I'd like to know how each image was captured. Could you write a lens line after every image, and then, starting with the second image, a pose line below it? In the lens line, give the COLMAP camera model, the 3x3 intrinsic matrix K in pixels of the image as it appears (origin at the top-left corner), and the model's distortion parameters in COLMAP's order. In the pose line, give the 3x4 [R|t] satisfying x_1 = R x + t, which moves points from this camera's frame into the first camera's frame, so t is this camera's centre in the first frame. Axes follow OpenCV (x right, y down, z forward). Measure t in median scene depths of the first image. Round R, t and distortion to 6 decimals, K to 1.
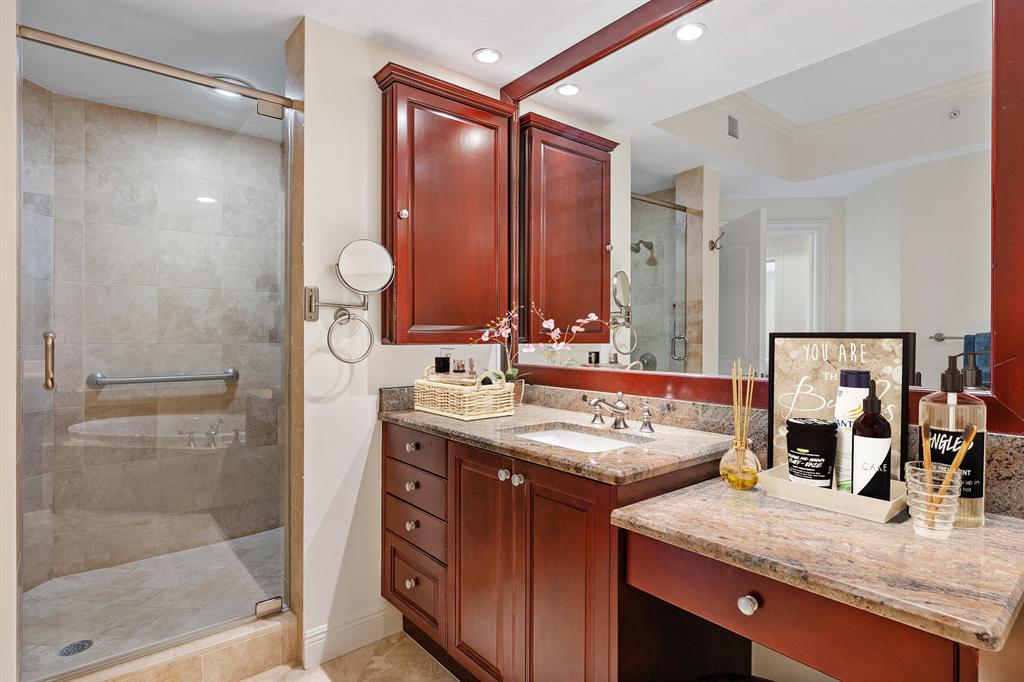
lens RADIAL K [[543.5, 0, 509.9], [0, 543.5, 342.7], [0, 0, 1]] dist [0.000420, 0.000011]
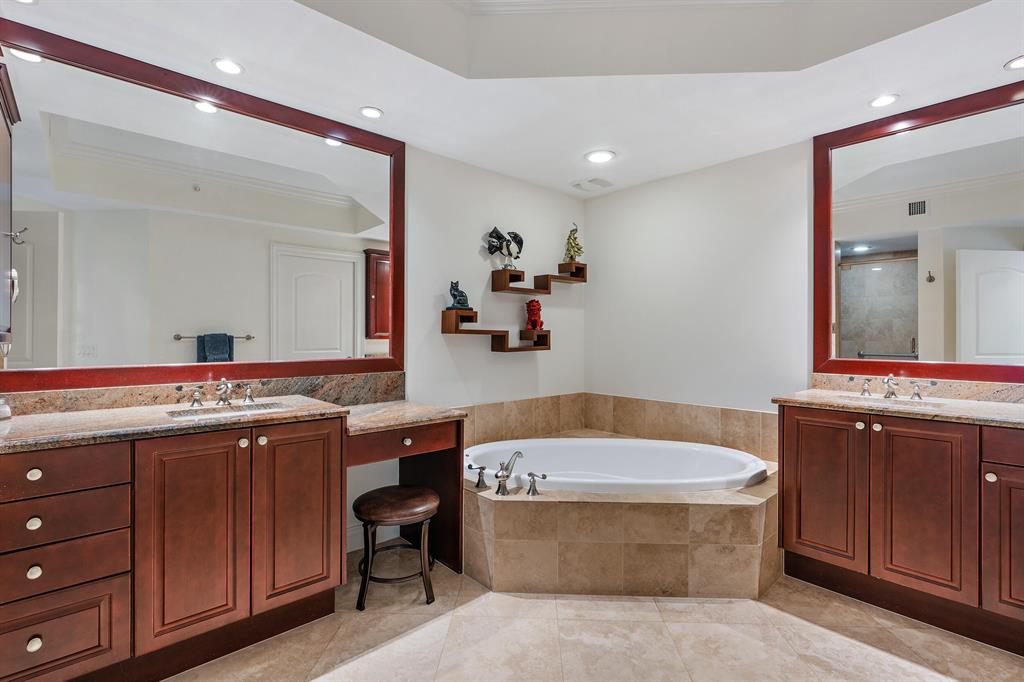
lens RADIAL K [[465.3, 0, 509.2], [0, 465.3, 339.3], [0, 0, 1]] dist [-0.007436, 0.001939]
pose [[-0.067754, 0.000040, 0.997702, -0.956943], [-0.000247, 1.000000, -0.000057, -0.006304], [-0.997702, -0.000250, -0.067754, 0.349666]]
